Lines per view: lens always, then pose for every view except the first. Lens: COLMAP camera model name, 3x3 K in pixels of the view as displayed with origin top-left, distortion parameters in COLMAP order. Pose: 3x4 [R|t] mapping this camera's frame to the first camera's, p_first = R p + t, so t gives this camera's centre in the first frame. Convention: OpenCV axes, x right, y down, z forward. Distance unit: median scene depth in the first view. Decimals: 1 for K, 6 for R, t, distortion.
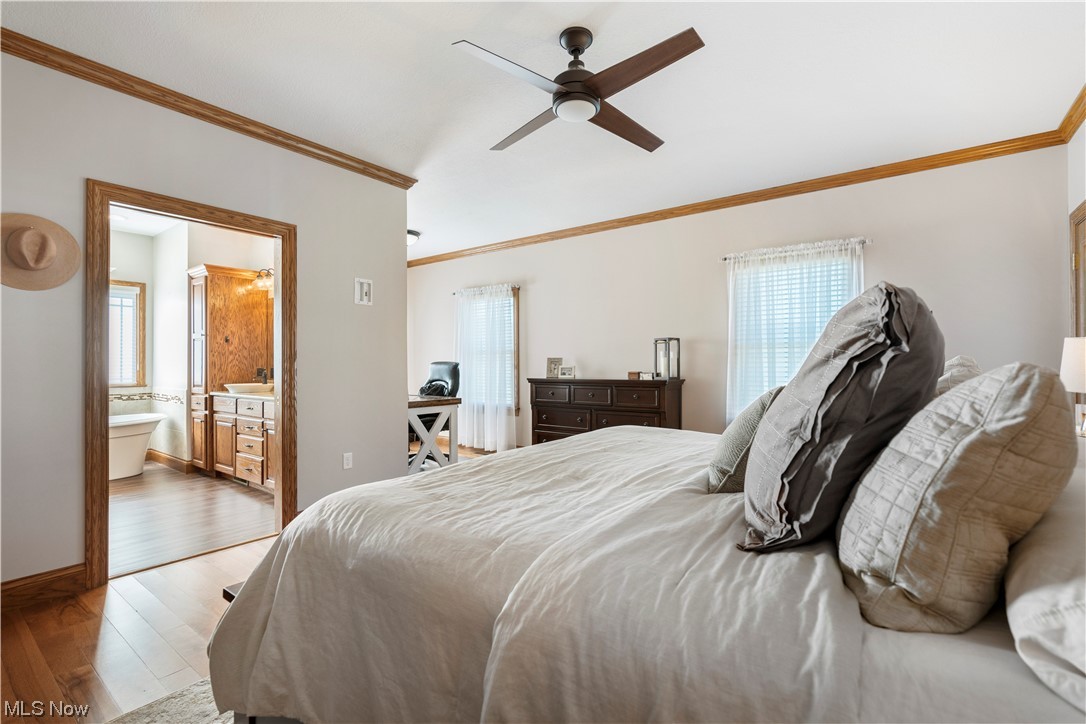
lens RADIAL K [[494.5, 0, 545.3], [0, 494.5, 360.8], [0, 0, 1]] dist [-0.006878, 0.000891]
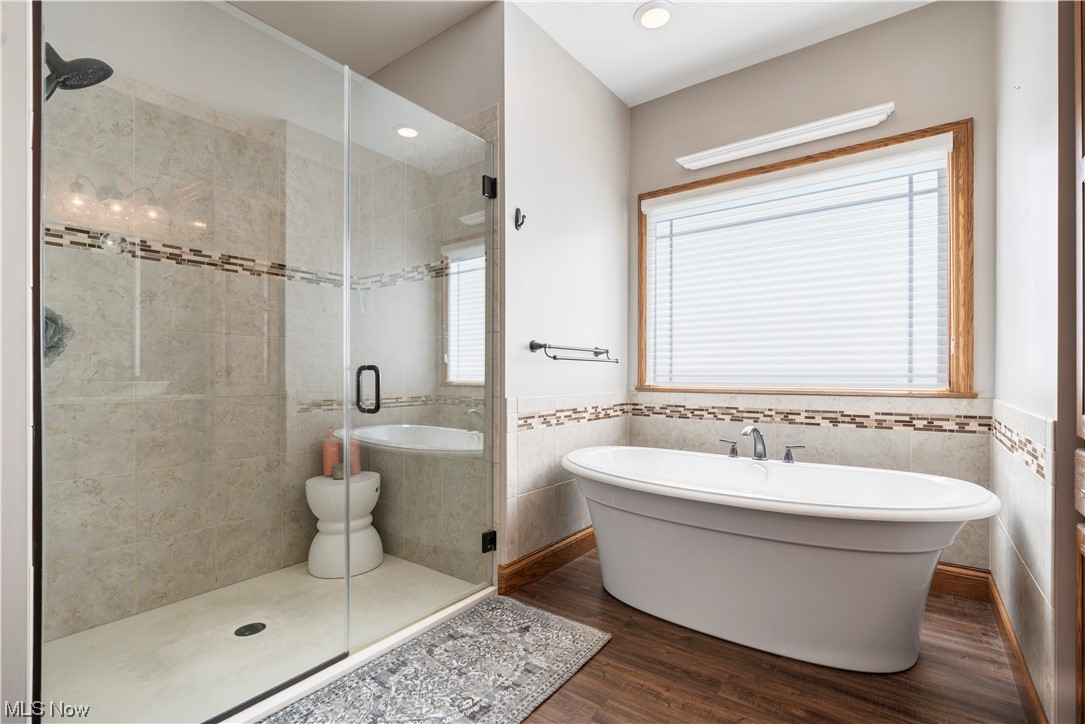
lens RADIAL K [[494.1, 0, 539.8], [0, 494.1, 373.8], [0, 0, 1]] dist [-0.006878, 0.000891]
pose [[-0.002780, 0.001782, -0.999995, -0.500422], [0.008325, 0.999964, 0.001759, 0.034786], [0.999961, -0.008320, -0.002795, 0.764156]]
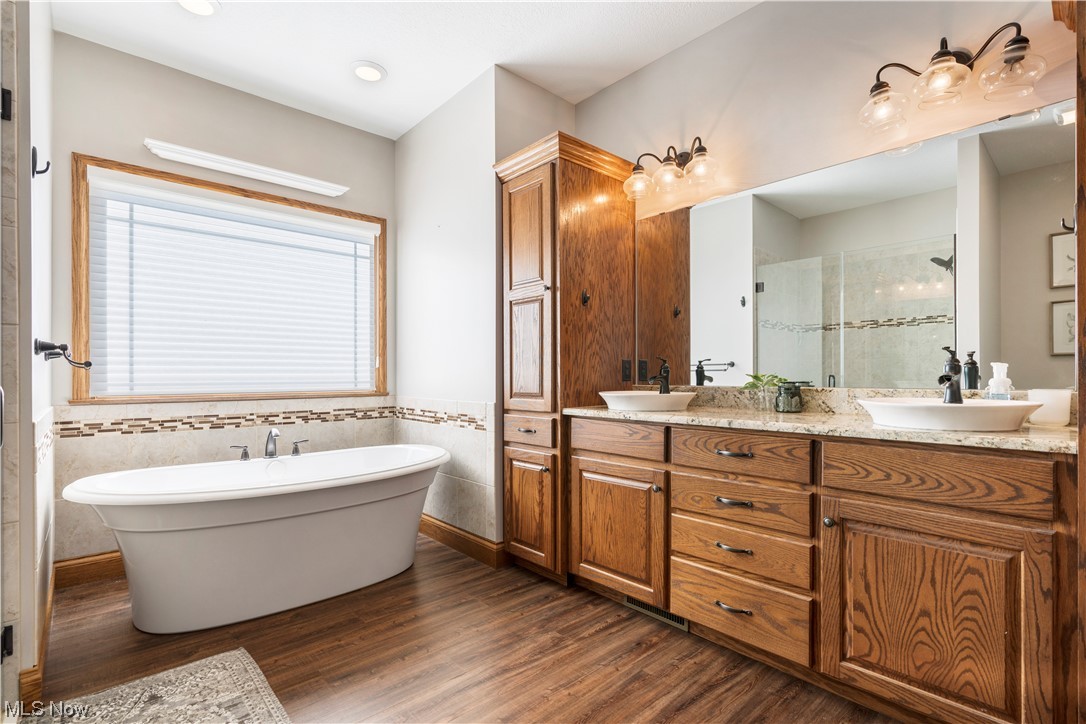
lens RADIAL K [[525.8, 0, 523.7], [0, 525.8, 376.2], [0, 0, 1]] dist [0.000769, 0.001139]
pose [[0.974660, -0.000104, -0.223693, -0.579058], [0.002426, 0.999946, 0.010104, 0.026177], [0.223679, -0.010391, 0.974607, 0.481036]]
